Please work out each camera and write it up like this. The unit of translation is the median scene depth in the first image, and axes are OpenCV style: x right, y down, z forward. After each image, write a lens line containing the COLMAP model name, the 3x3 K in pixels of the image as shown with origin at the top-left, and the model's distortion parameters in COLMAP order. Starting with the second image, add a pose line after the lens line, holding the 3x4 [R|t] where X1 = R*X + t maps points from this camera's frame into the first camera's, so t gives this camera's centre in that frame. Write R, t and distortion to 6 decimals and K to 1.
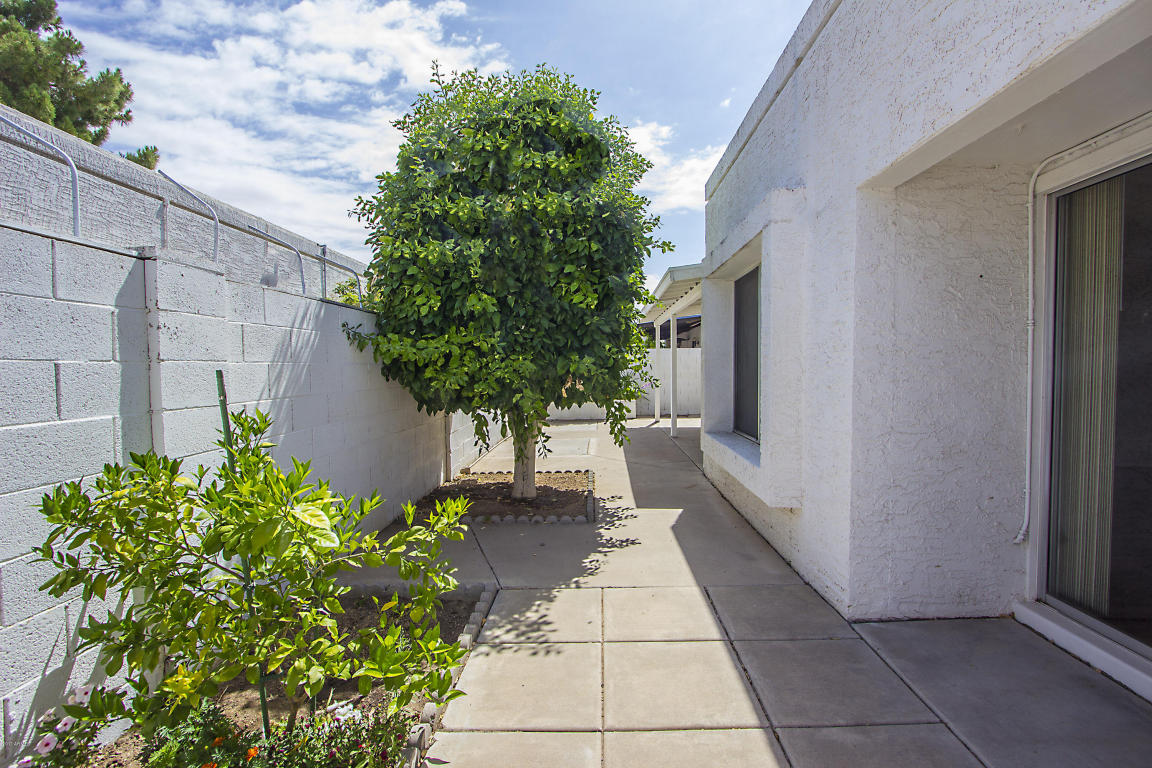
lens RADIAL K [[524.3, 0, 586.3], [0, 524.3, 383.4], [0, 0, 1]] dist [-0.015172, 0.001156]
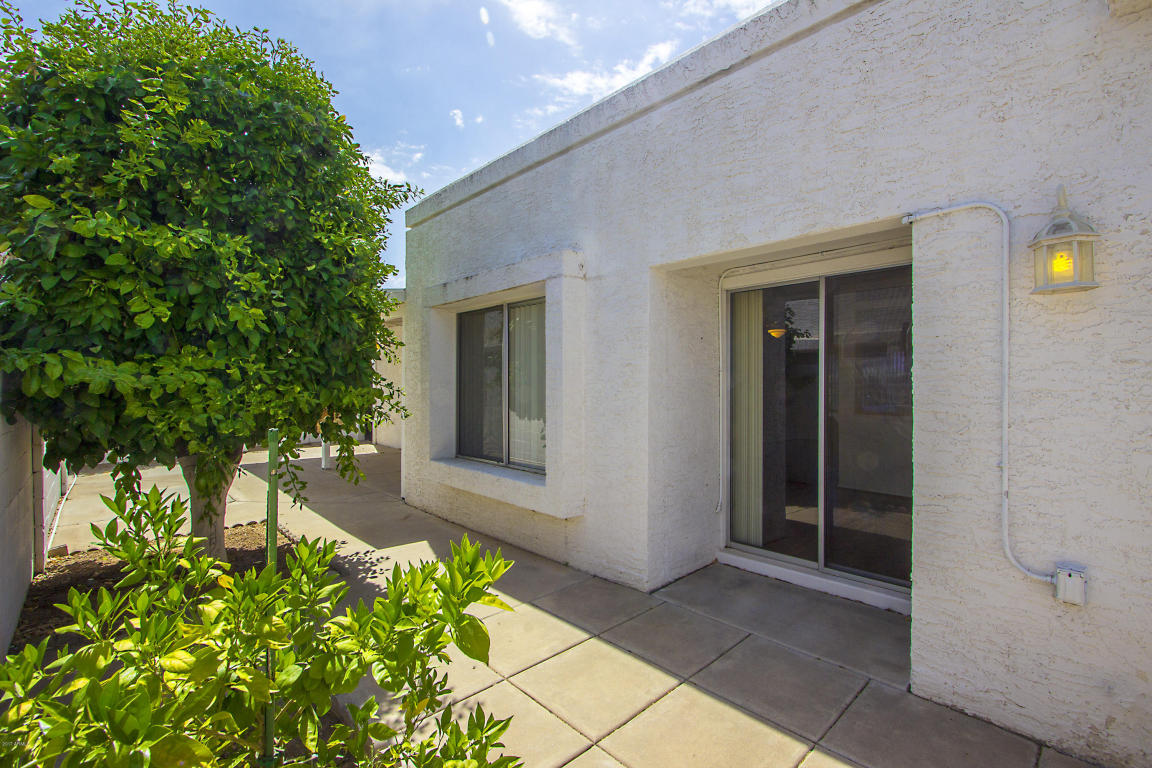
lens RADIAL K [[524.3, 0, 586.4], [0, 524.3, 384.5], [0, 0, 1]] dist [-0.015172, 0.001156]
pose [[0.711910, 0.005309, 0.702250, -0.444981], [0.017432, 0.999530, -0.025228, -0.032642], [-0.702054, 0.030202, 0.711483, 0.129083]]
